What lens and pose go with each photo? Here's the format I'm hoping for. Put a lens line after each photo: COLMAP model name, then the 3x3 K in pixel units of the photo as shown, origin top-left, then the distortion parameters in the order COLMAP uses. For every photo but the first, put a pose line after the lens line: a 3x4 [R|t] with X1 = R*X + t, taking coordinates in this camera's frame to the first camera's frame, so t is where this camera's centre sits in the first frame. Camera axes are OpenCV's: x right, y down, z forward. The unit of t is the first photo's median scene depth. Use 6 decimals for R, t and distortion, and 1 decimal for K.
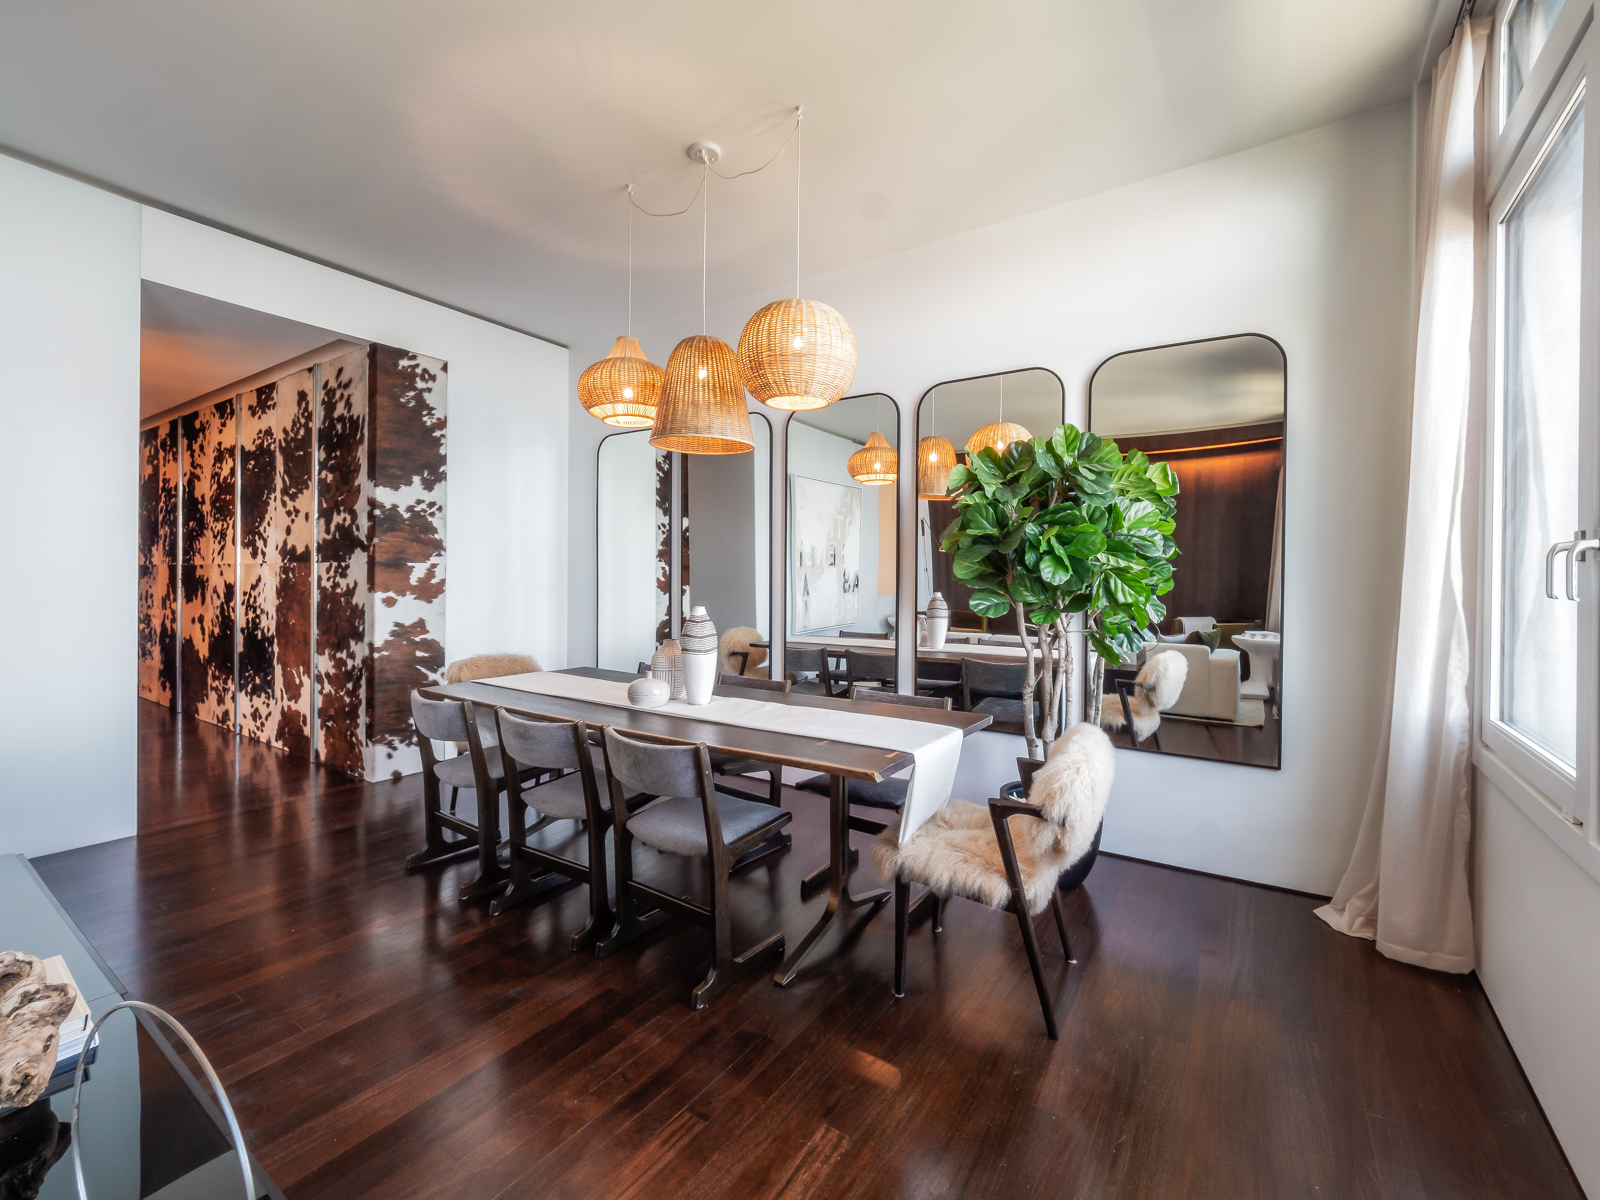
lens RADIAL K [[680.5, 0, 793.1], [0, 680.5, 581.5], [0, 0, 1]] dist [-0.000823, 0.000284]
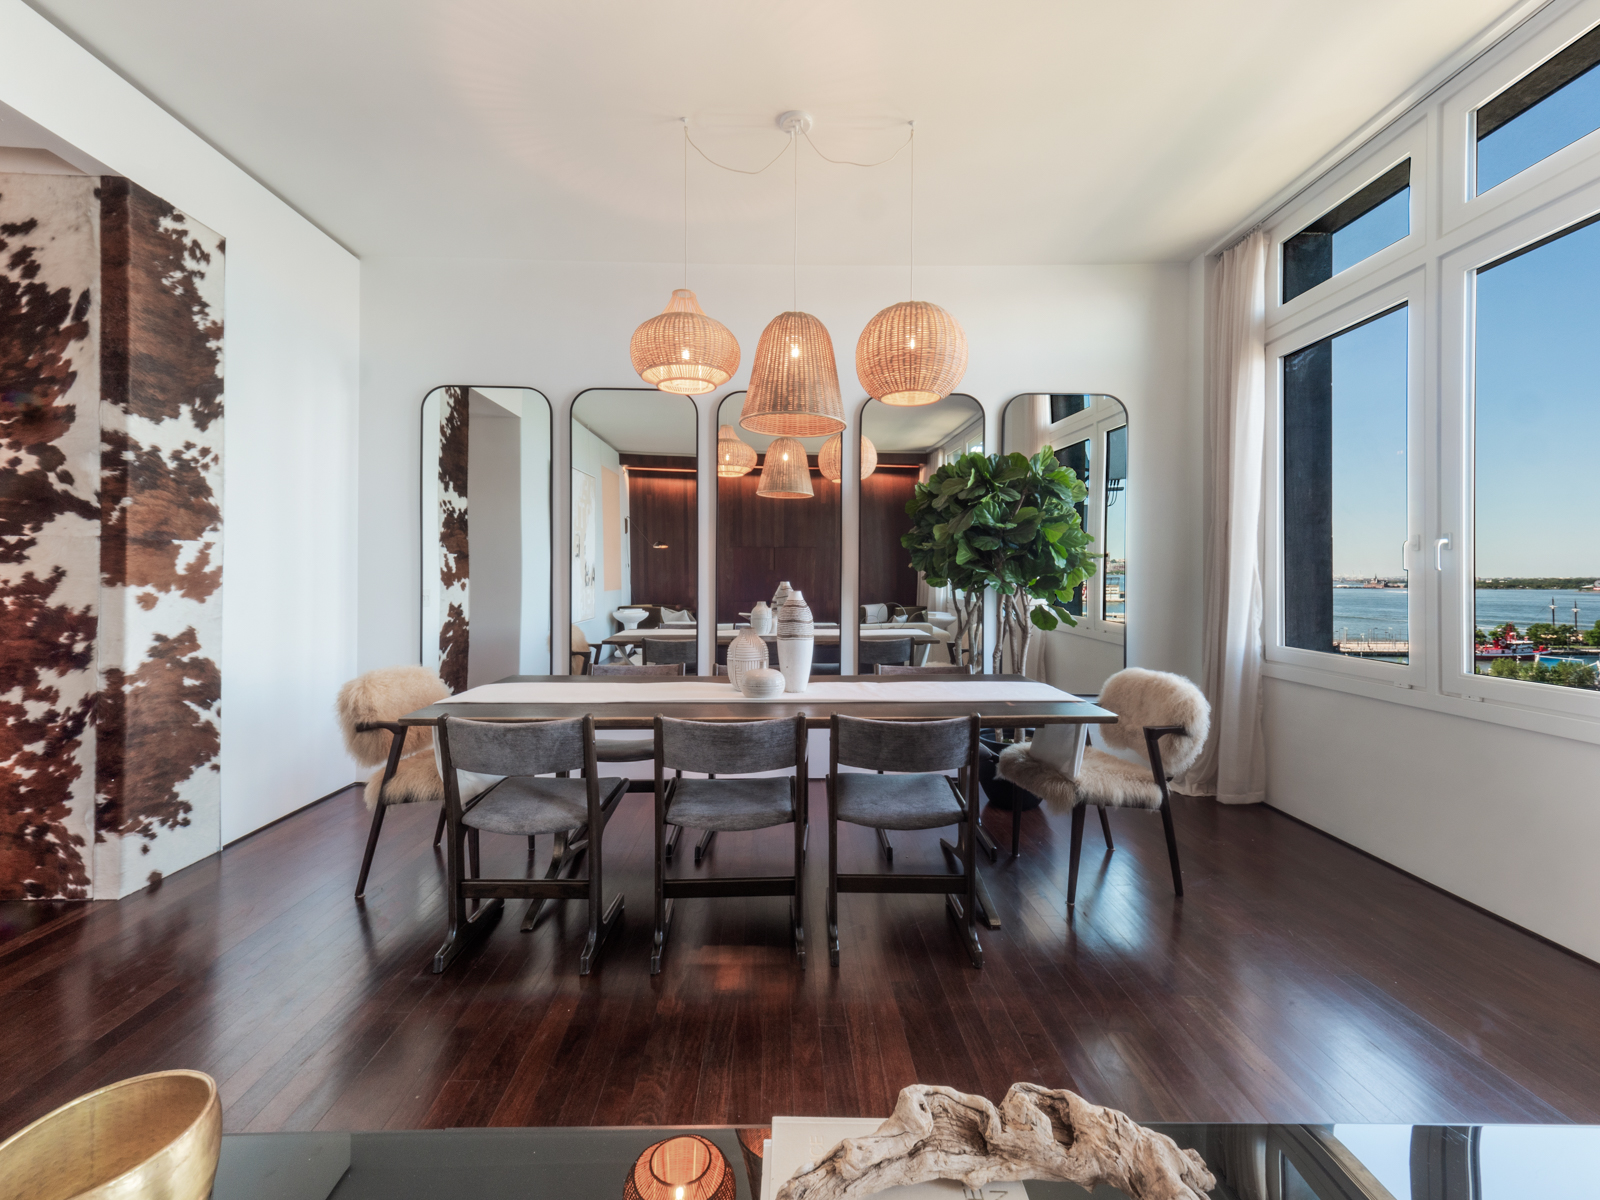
lens RADIAL K [[685.9, 0, 794.0], [0, 685.9, 576.4], [0, 0, 1]] dist [-0.001176, 0.006492]
pose [[0.813582, -0.001907, 0.581447, -0.465982], [0.003647, 0.999992, -0.001824, 0.010036], [-0.581439, 0.003605, 0.813582, 0.138543]]
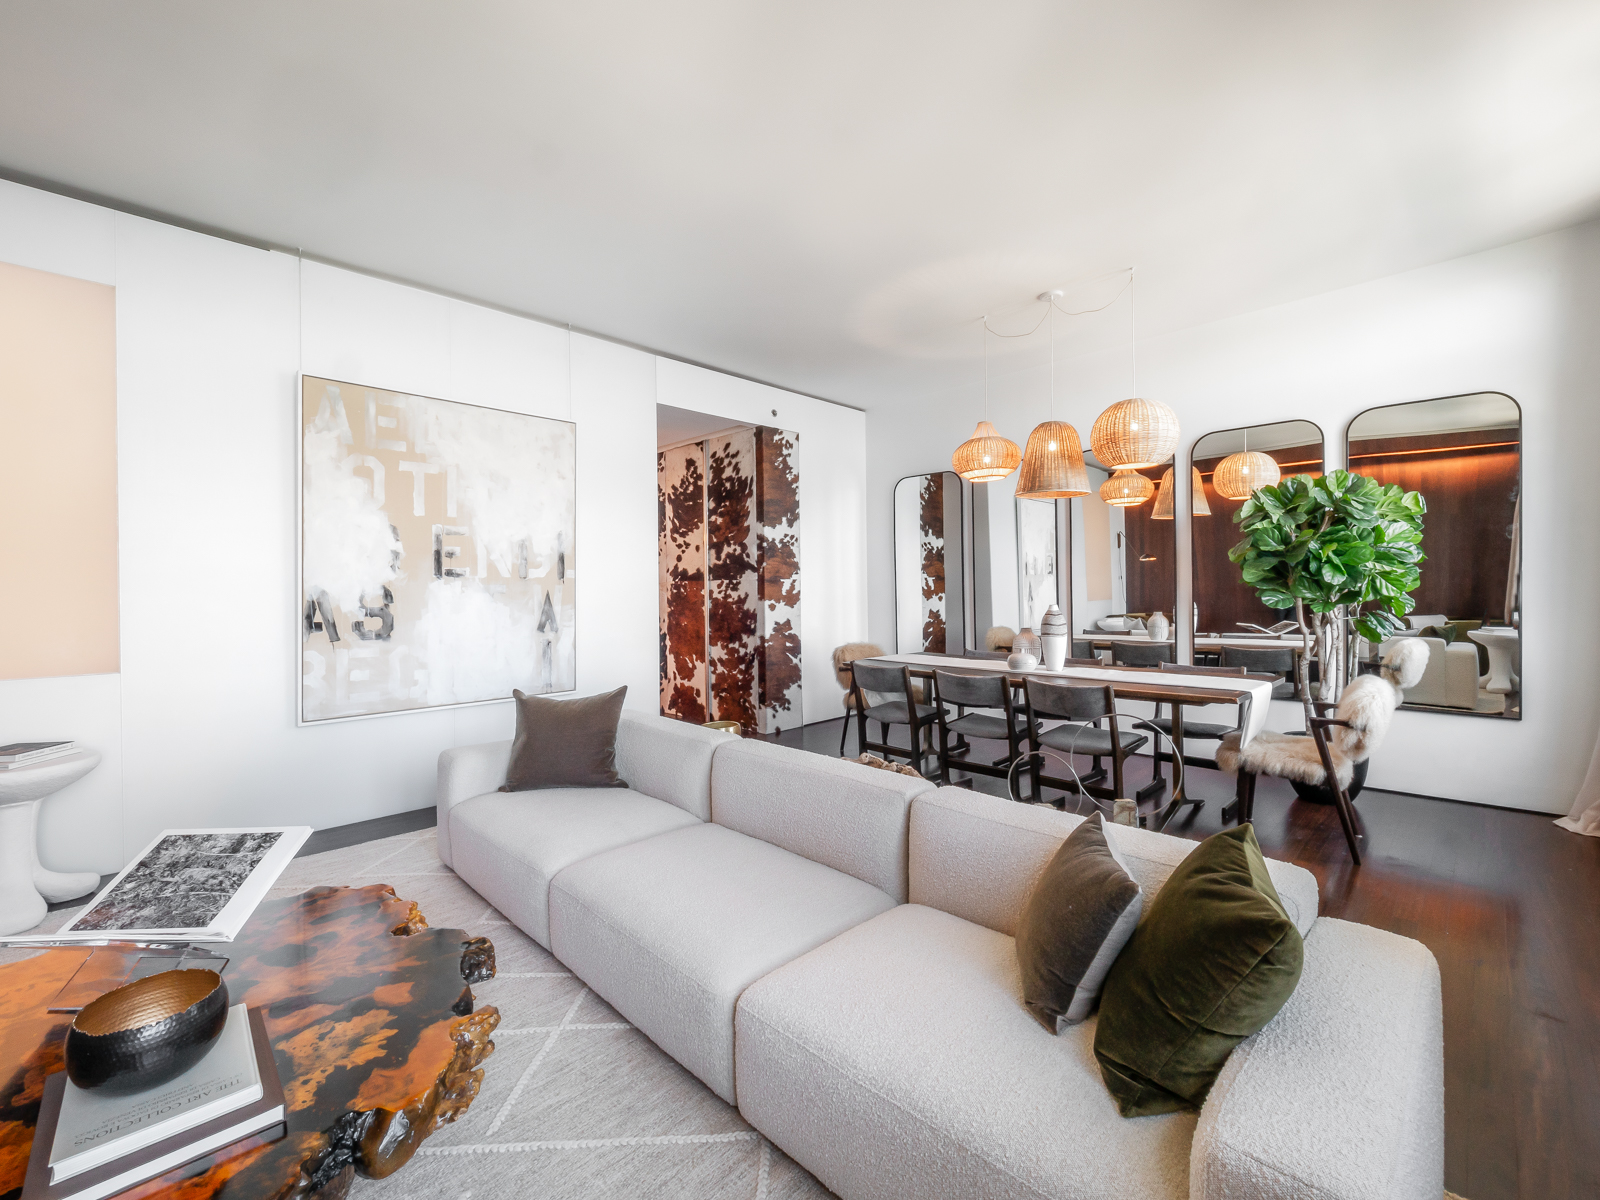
lens RADIAL K [[681.5, 0, 795.2], [0, 681.5, 593.9], [0, 0, 1]] dist [0.023396, -0.020590]
pose [[0.980647, -0.019017, -0.194857, -0.262030], [0.019956, 0.999797, 0.002859, -0.001073], [0.194763, -0.006692, 0.980828, -0.374311]]
